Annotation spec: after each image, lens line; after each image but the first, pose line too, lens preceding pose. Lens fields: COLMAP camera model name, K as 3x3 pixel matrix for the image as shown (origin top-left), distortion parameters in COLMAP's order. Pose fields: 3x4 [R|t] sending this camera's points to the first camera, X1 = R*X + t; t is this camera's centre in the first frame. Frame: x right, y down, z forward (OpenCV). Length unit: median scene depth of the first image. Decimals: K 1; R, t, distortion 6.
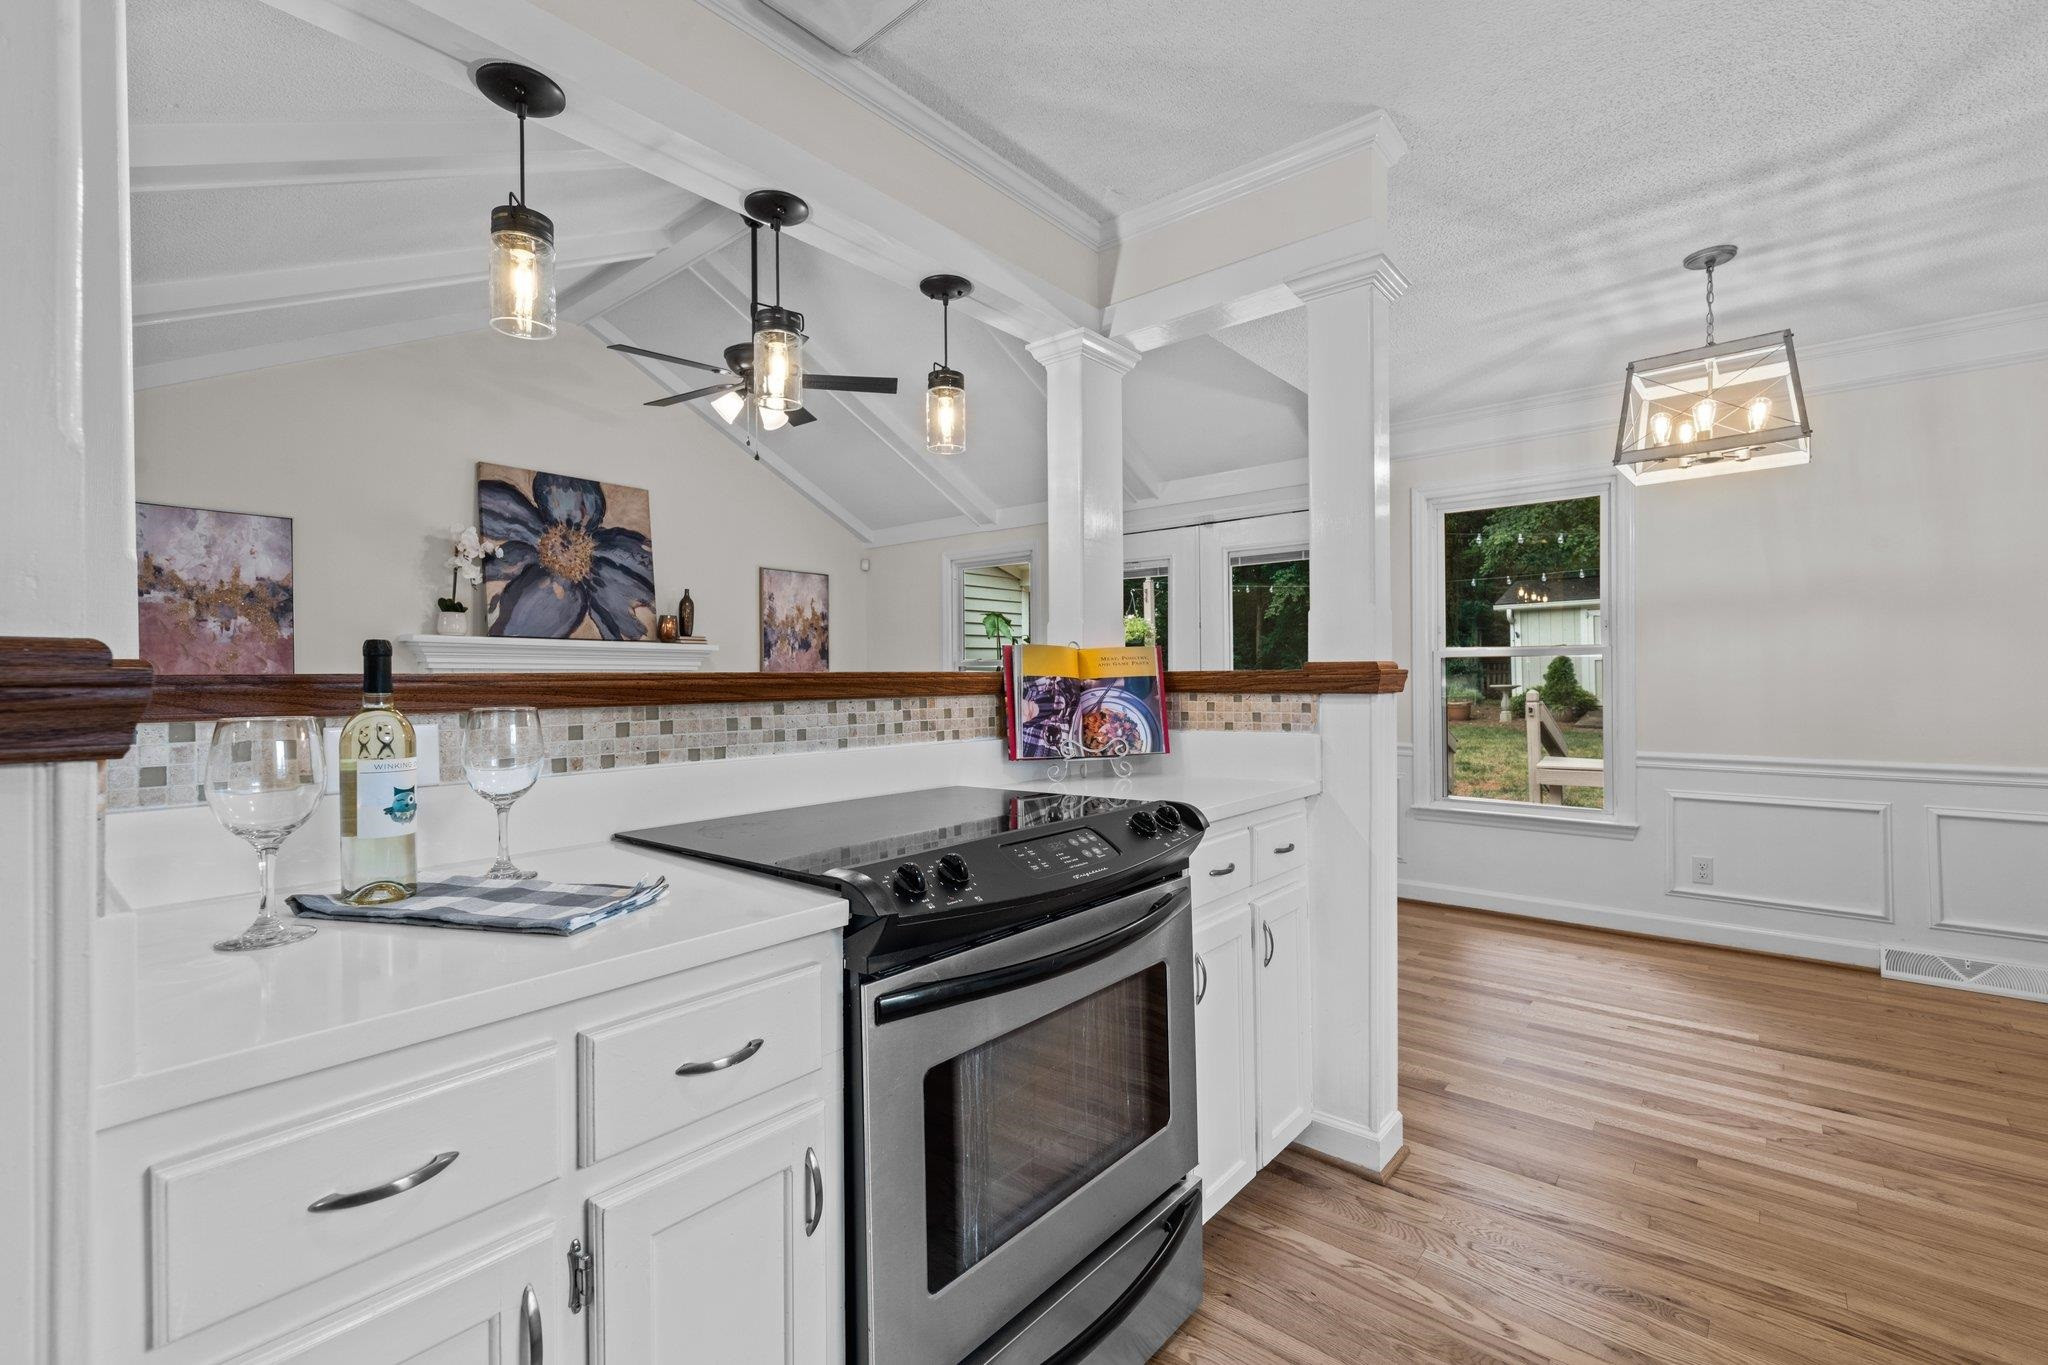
lens RADIAL K [[898.6, 0, 1024.0], [0, 898.6, 682.5], [0, 0, 1]] dist [0.000877, 0.000009]
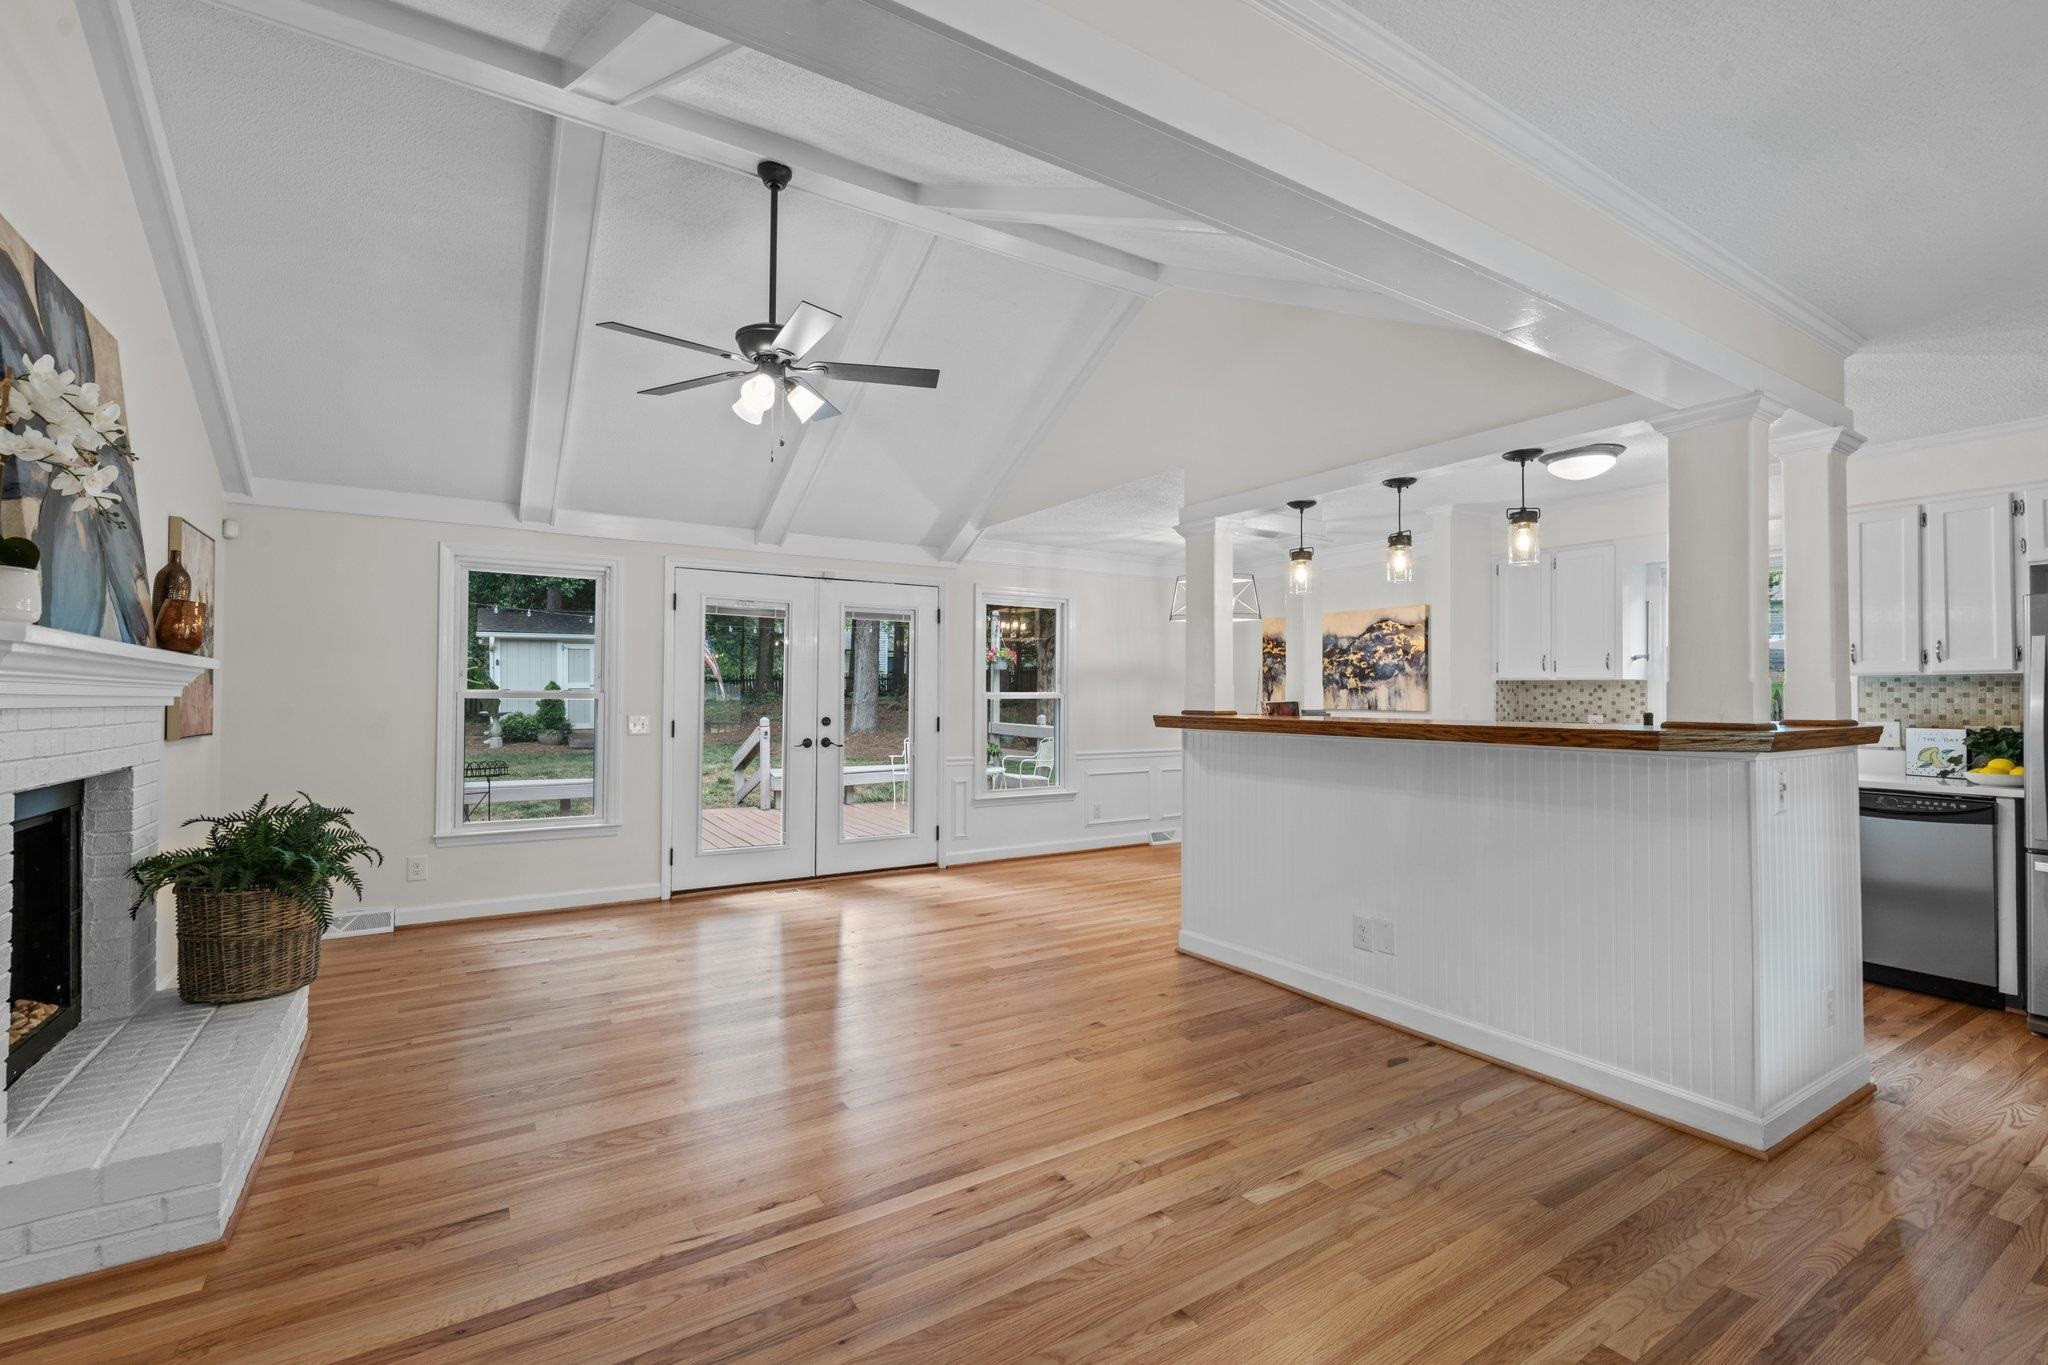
lens RADIAL K [[898.6, 0, 1024.0], [0, 898.6, 682.5], [0, 0, 1]] dist [0.000877, 0.000009]
pose [[0.299644, 0.023250, 0.953768, -1.234156], [0.000501, 0.999699, -0.024527, -0.022310], [-0.954051, 0.007827, 0.299542, 0.610472]]
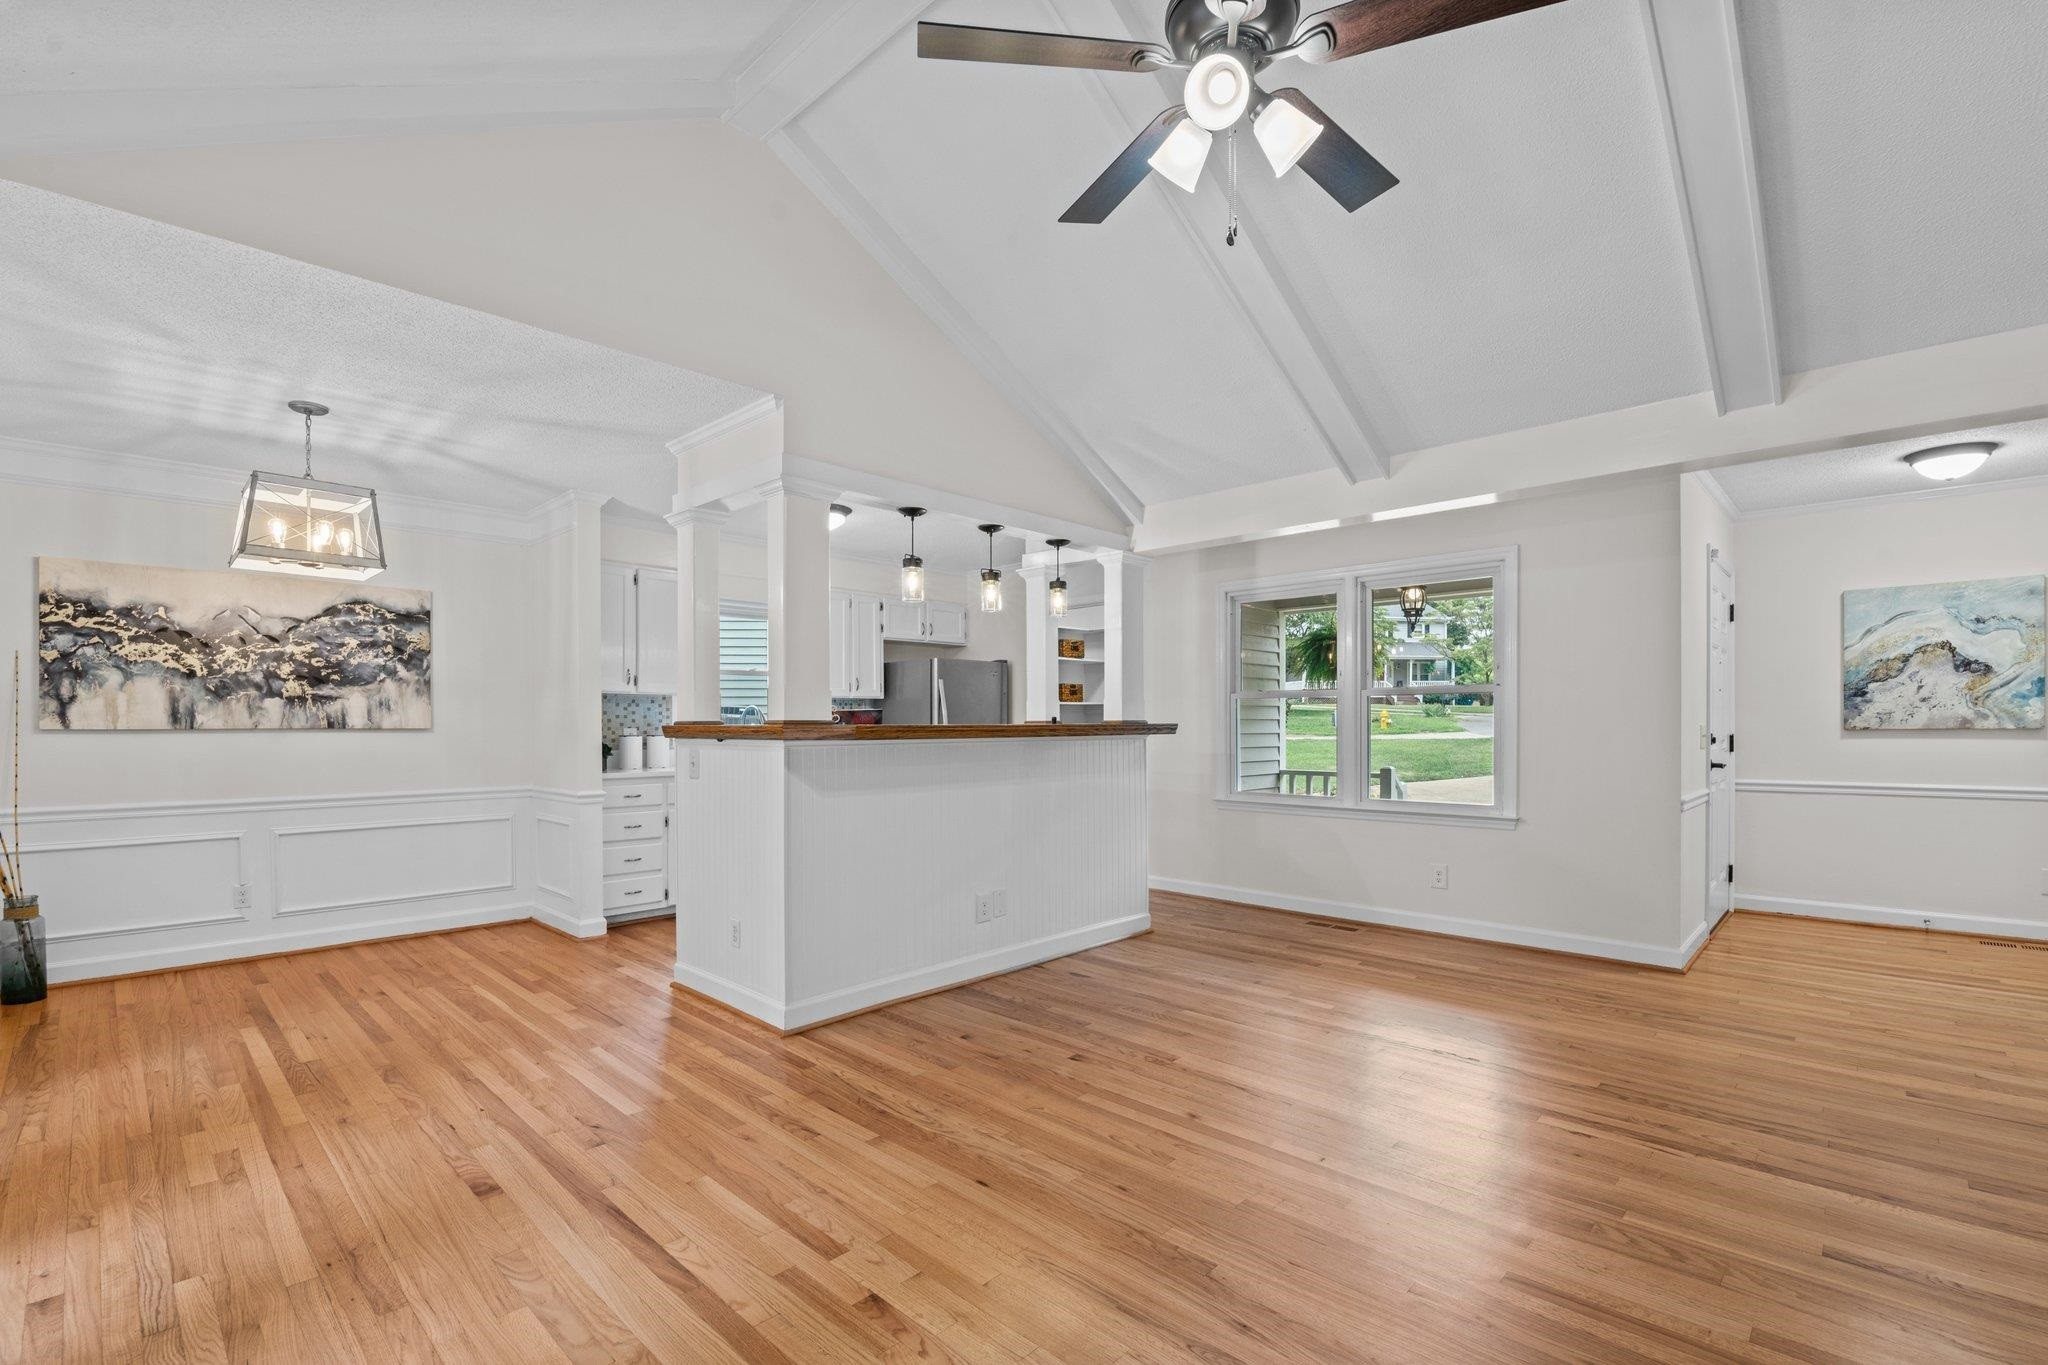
lens RADIAL K [[910.6, 0, 1019.3], [0, 910.6, 720.2], [0, 0, 1]] dist [-0.004912, -0.000434]
pose [[-0.997546, 0.013749, 0.068648, -0.263727], [0.013866, 0.999903, 0.001229, -0.010566], [-0.068625, 0.002178, -0.997640, 1.752740]]
